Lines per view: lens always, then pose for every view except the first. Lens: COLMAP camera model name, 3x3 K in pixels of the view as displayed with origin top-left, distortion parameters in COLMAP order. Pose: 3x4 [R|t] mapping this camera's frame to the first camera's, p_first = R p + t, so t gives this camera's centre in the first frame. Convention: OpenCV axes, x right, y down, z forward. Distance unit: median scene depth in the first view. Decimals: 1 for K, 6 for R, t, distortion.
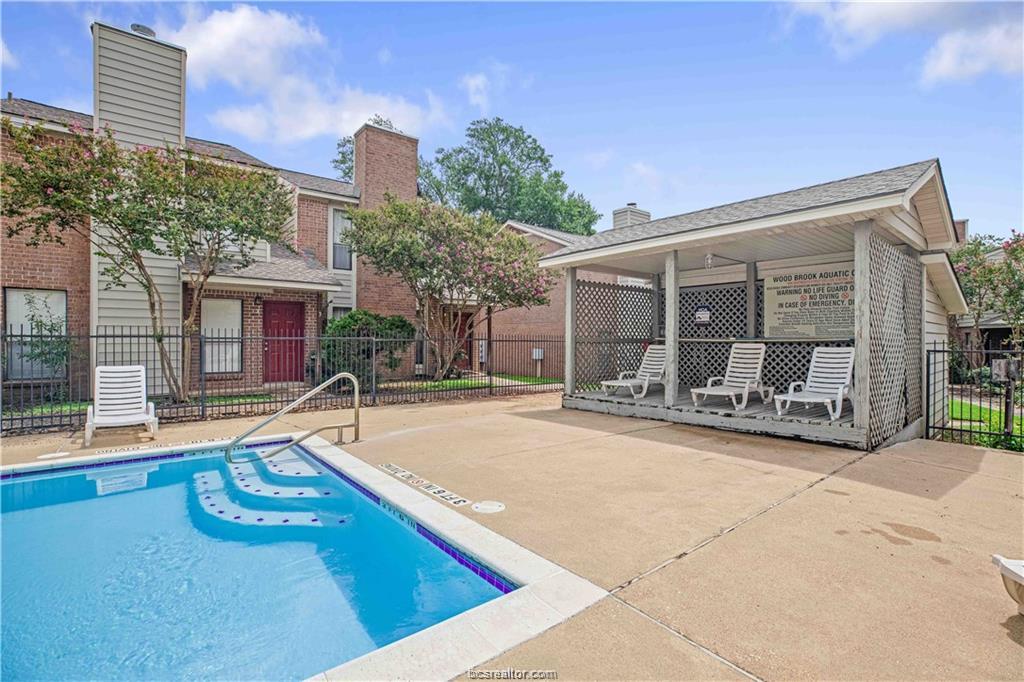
lens RADIAL K [[475.1, 0, 510.6], [0, 475.1, 324.7], [0, 0, 1]] dist [0.000098, 0.000600]
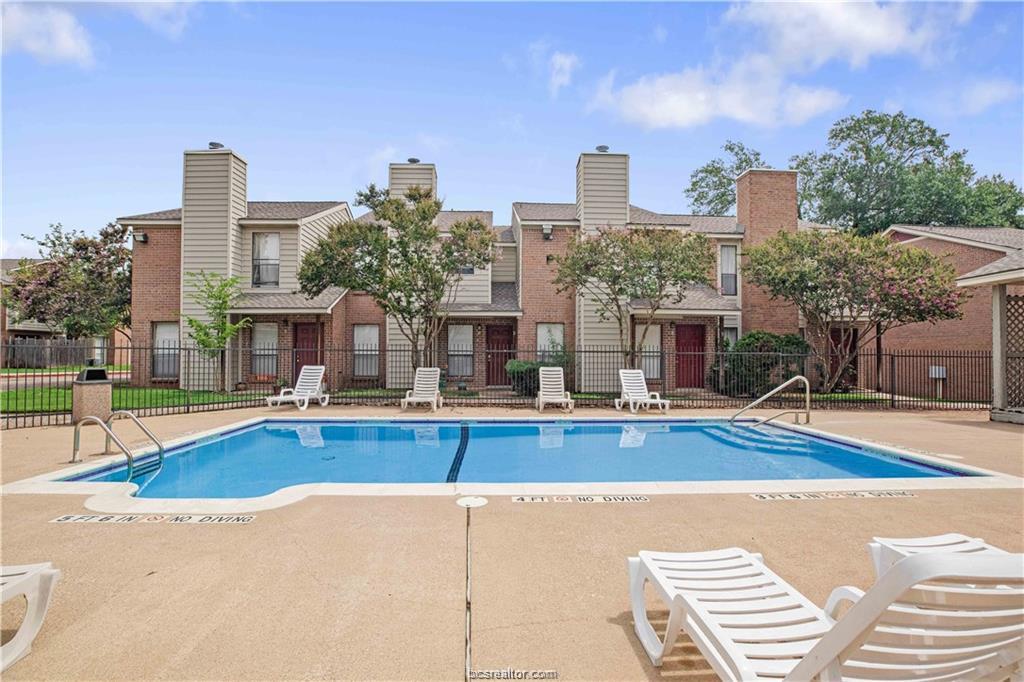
lens RADIAL K [[502.9, 0, 517.0], [0, 502.9, 335.5], [0, 0, 1]] dist [-0.002147, 0.000996]
pose [[0.818470, -0.019795, -0.574208, -0.072486], [0.013999, 0.999797, -0.014511, -0.006040], [0.574379, 0.003839, 0.818581, -0.339494]]
